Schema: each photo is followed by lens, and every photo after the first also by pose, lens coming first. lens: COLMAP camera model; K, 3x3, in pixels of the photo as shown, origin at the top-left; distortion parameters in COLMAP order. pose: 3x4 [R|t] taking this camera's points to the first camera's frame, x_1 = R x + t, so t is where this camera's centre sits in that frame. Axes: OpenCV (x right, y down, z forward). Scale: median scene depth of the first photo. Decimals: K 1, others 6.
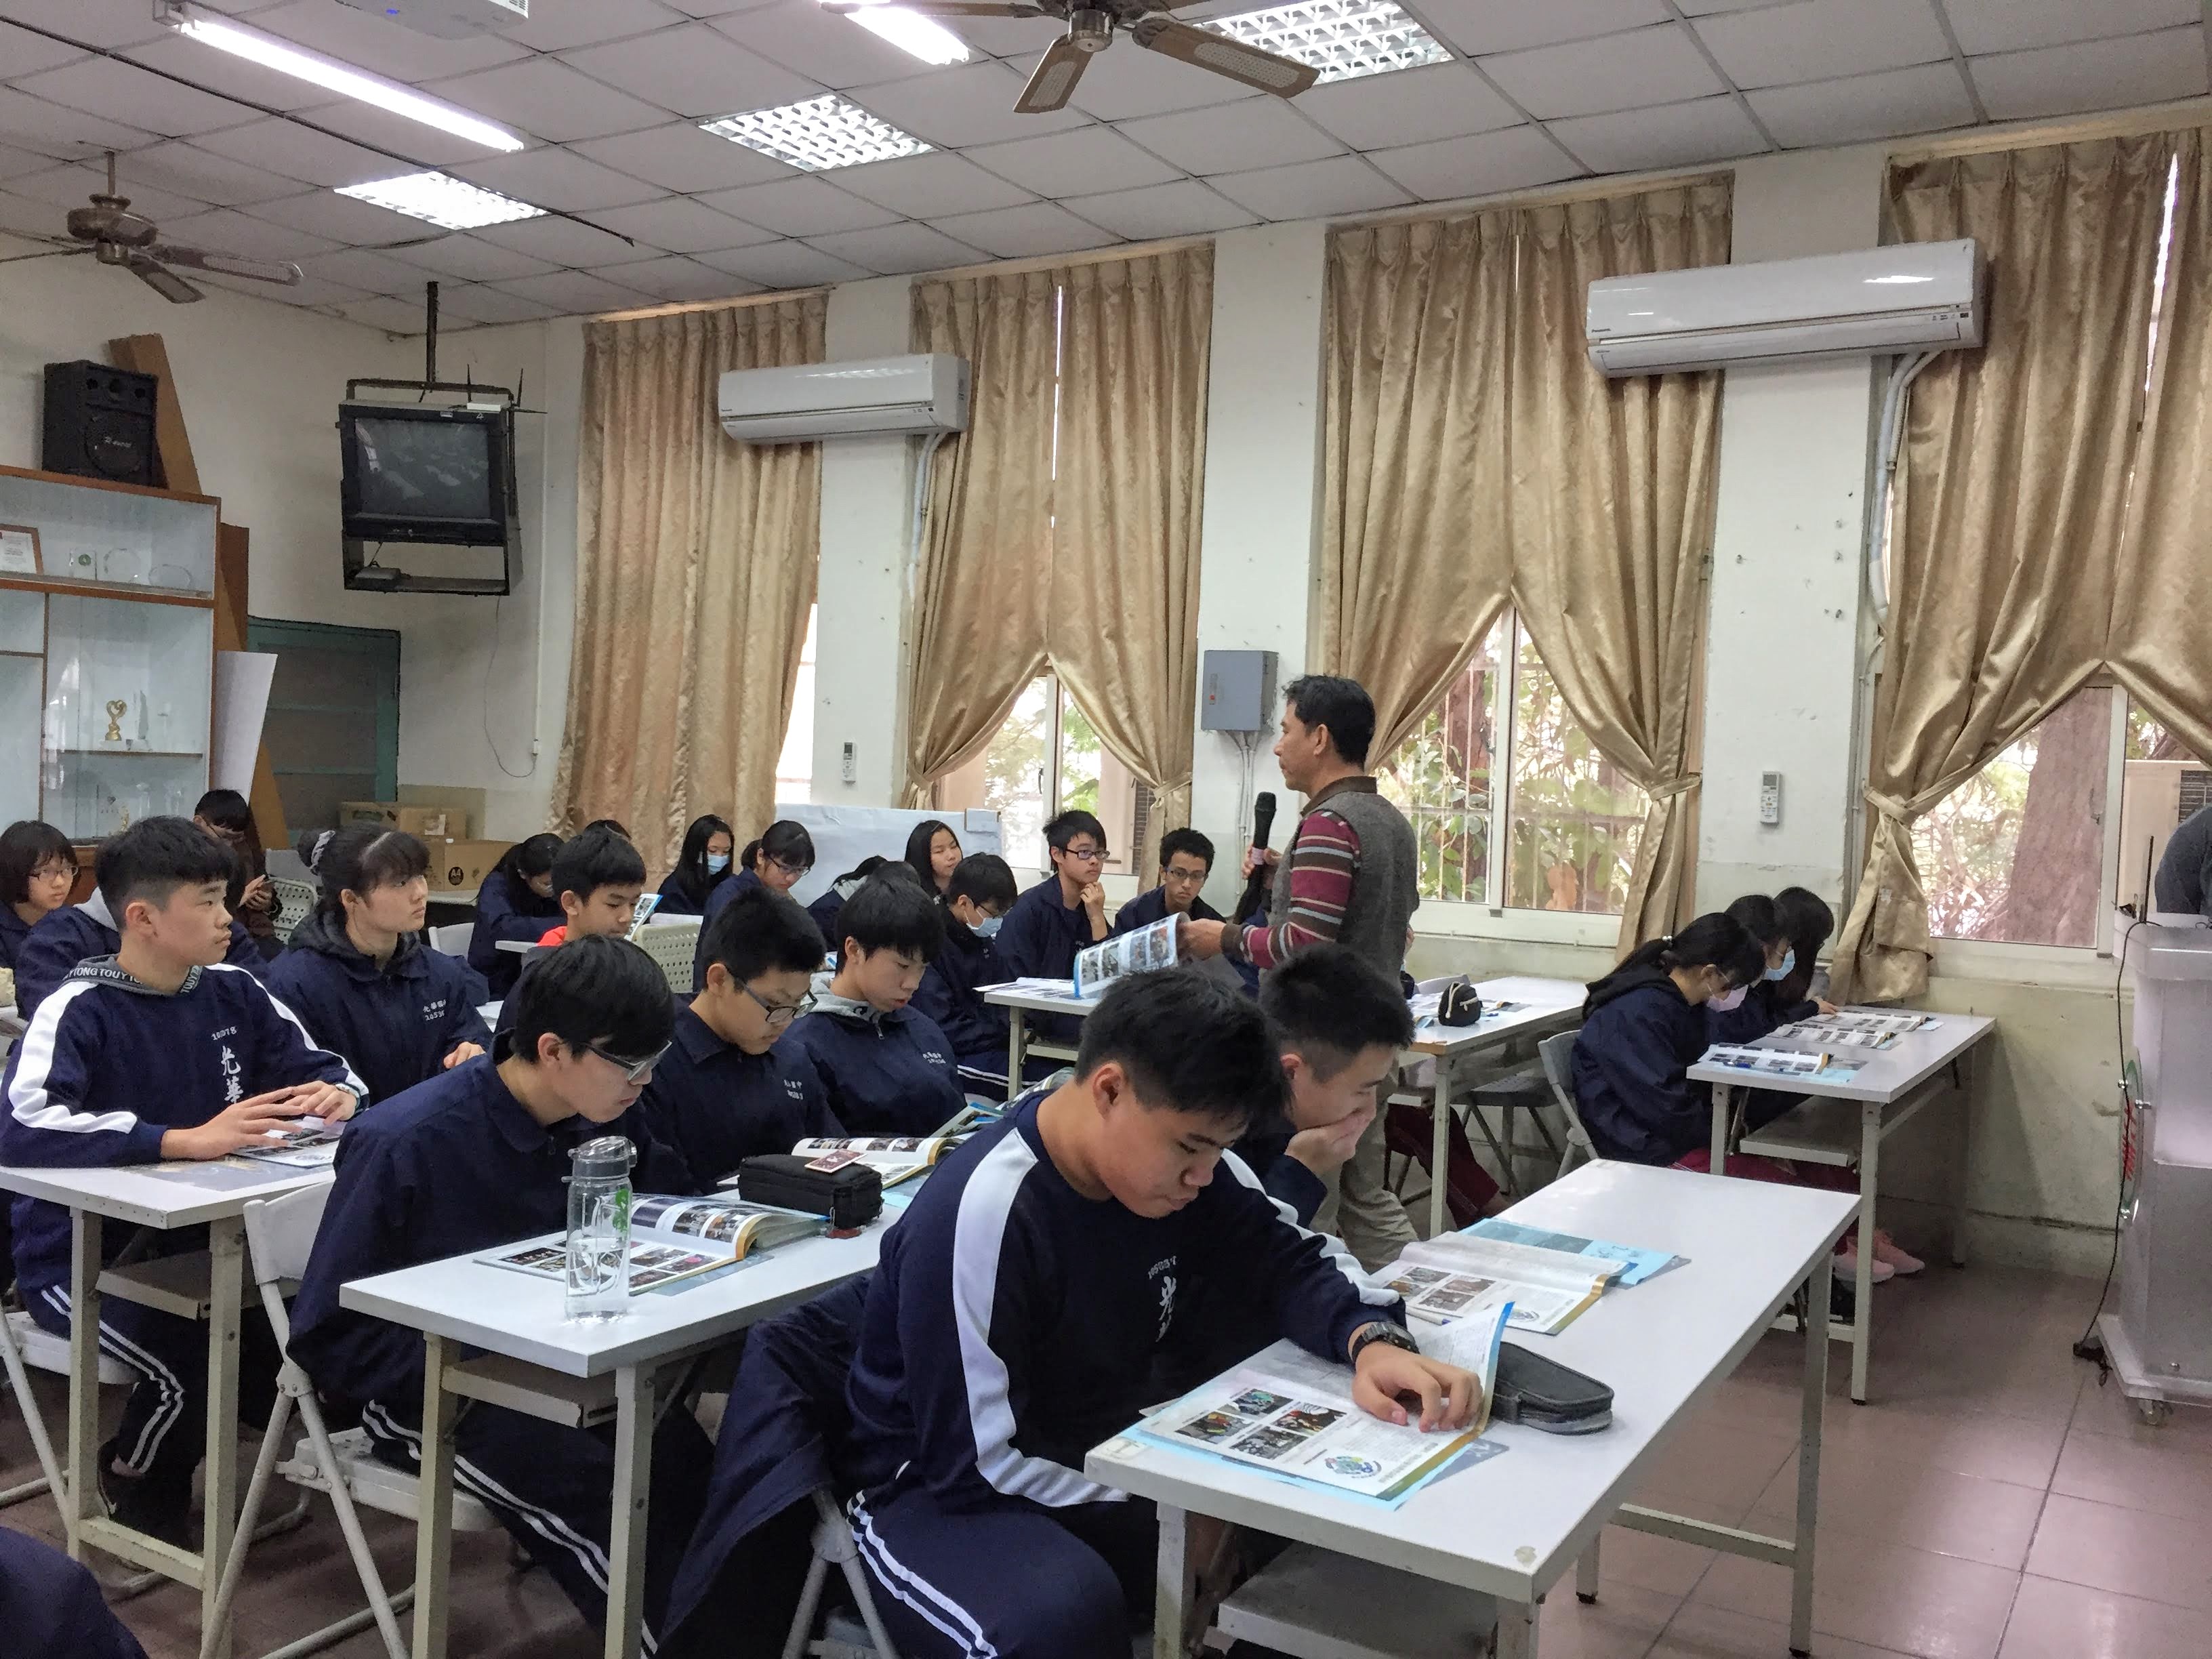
lens RADIAL K [[1764.8, 0, 1108.5], [0, 1764.8, 828.3], [0, 0, 1]] dist [-0.001404, -0.000272]
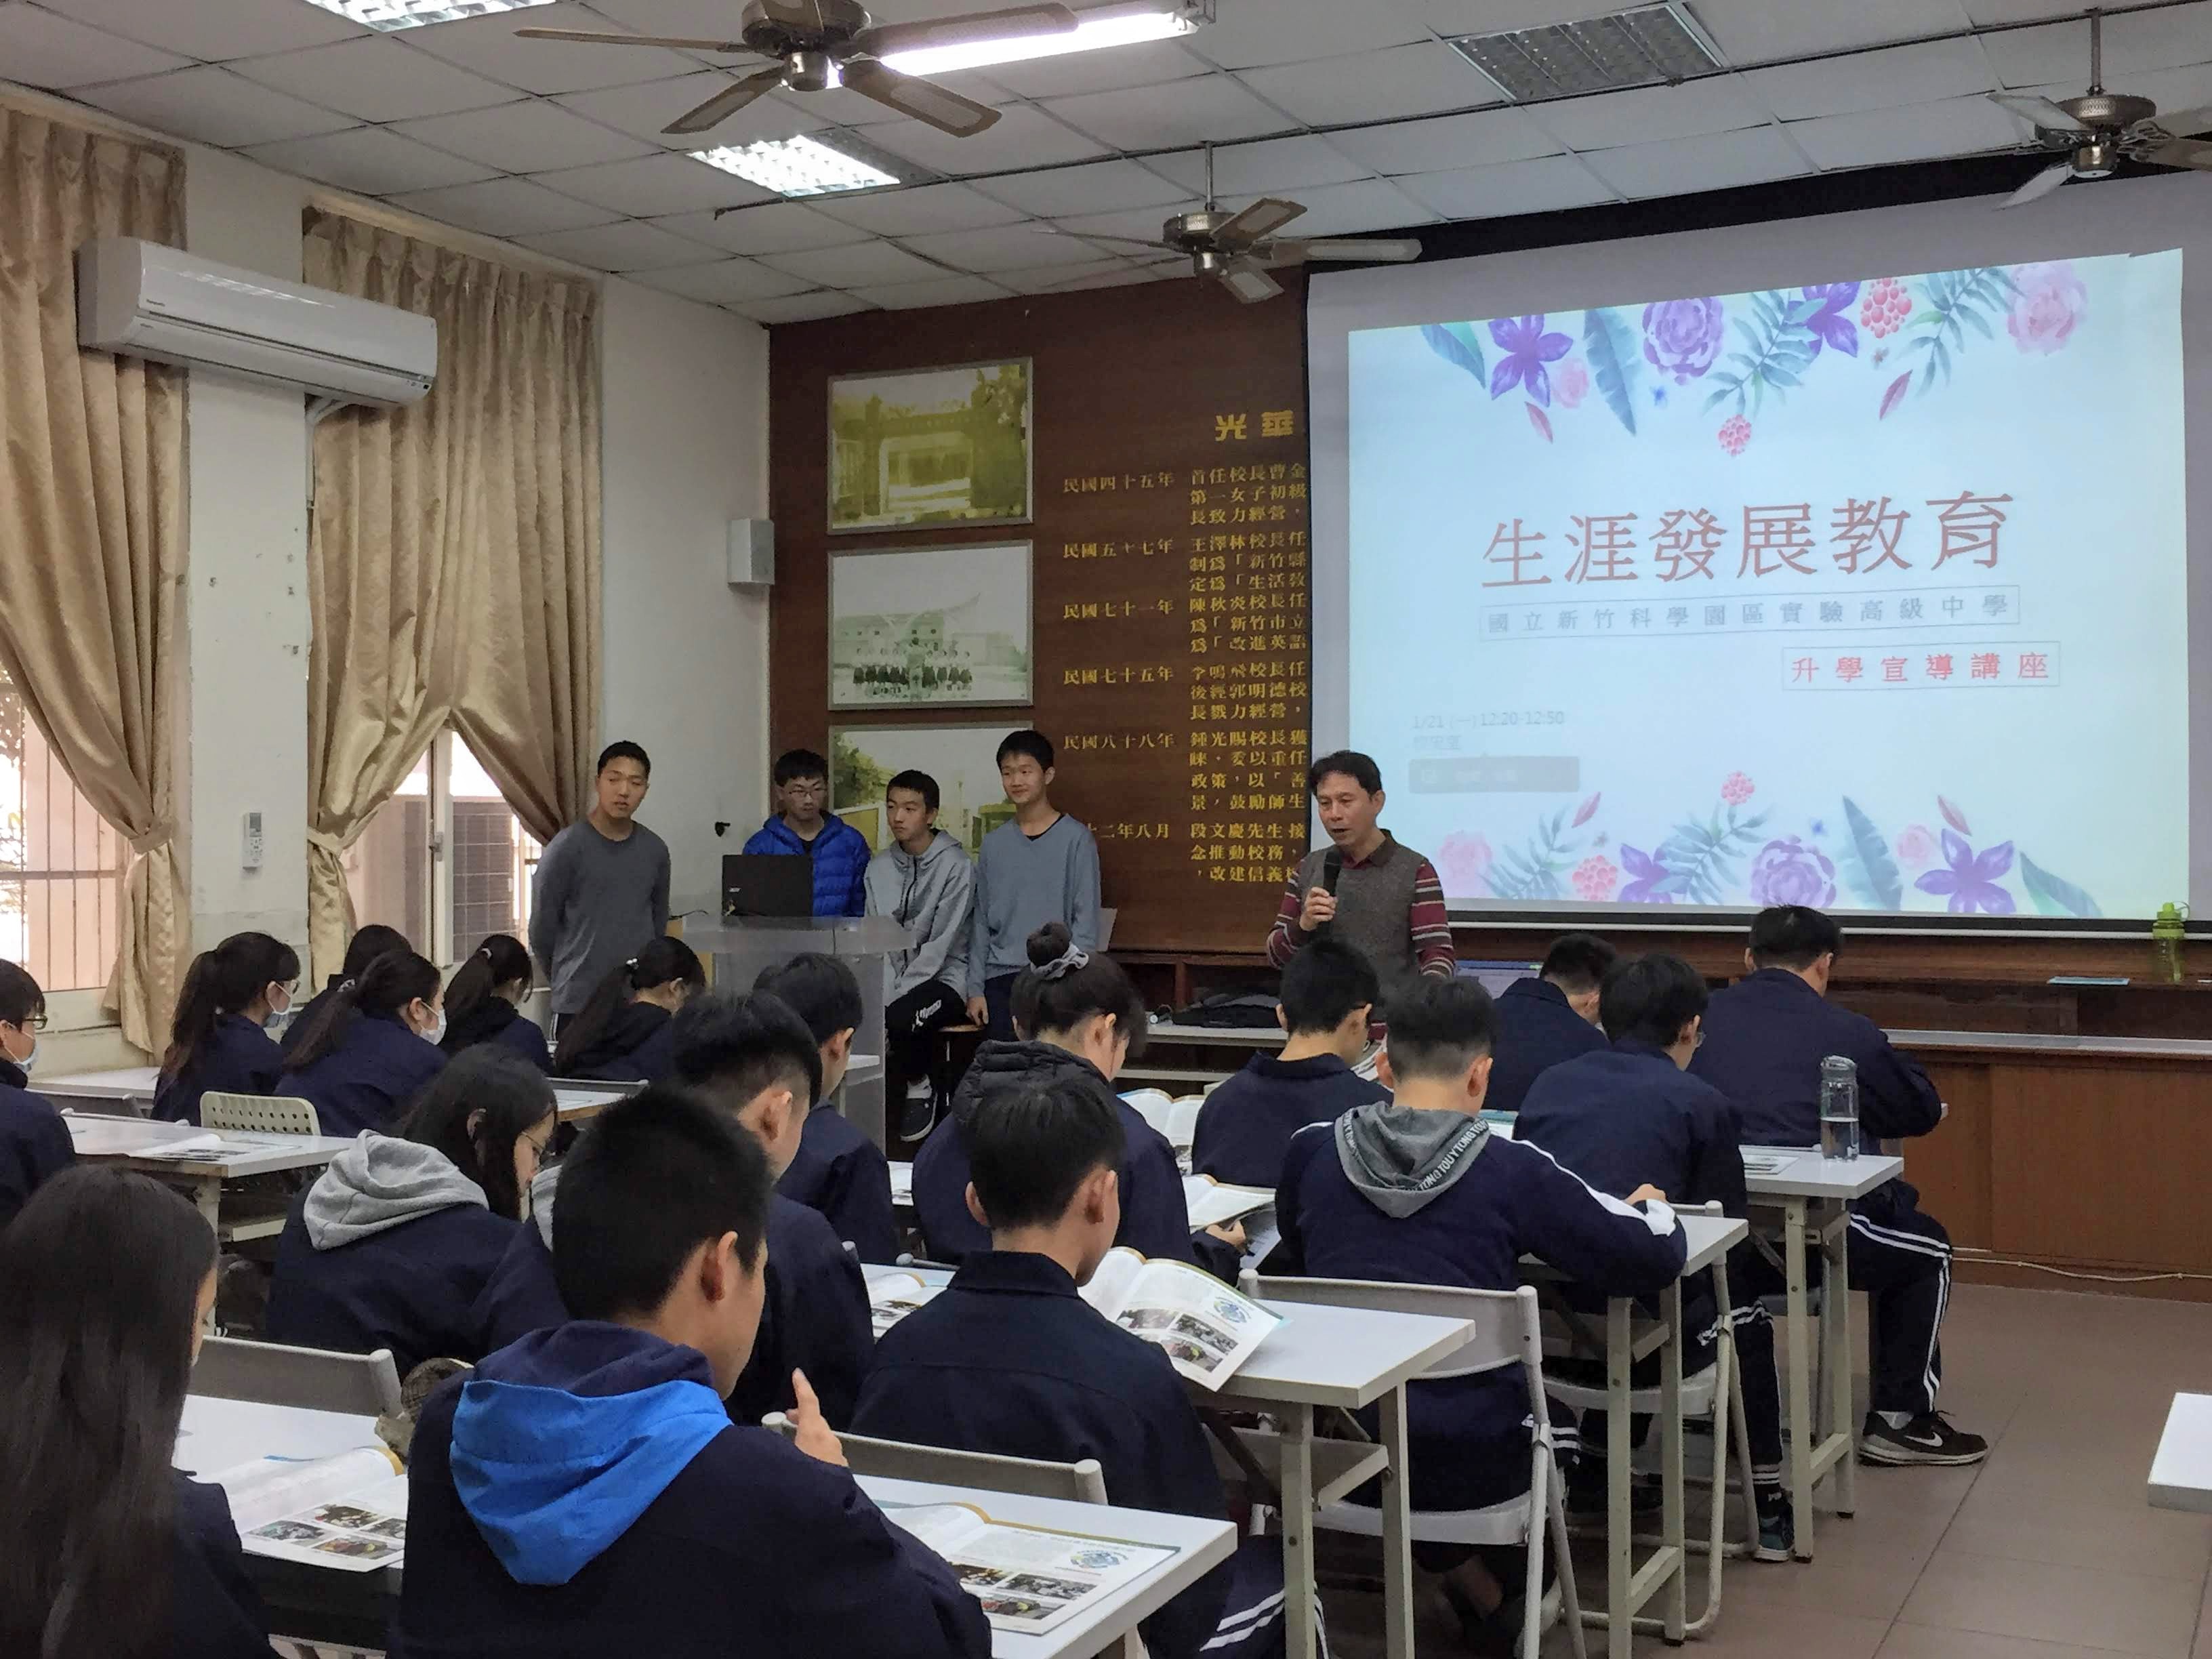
lens RADIAL K [[2488.9, 0, 1105.8], [0, 2488.9, 821.8], [0, 0, 1]] dist [0.028251, 0.000000]
pose [[-0.026030, -0.031281, 0.999172, -0.988223], [0.026690, 0.999132, 0.031975, -0.059087], [-0.999305, 0.027500, -0.025173, 0.591787]]
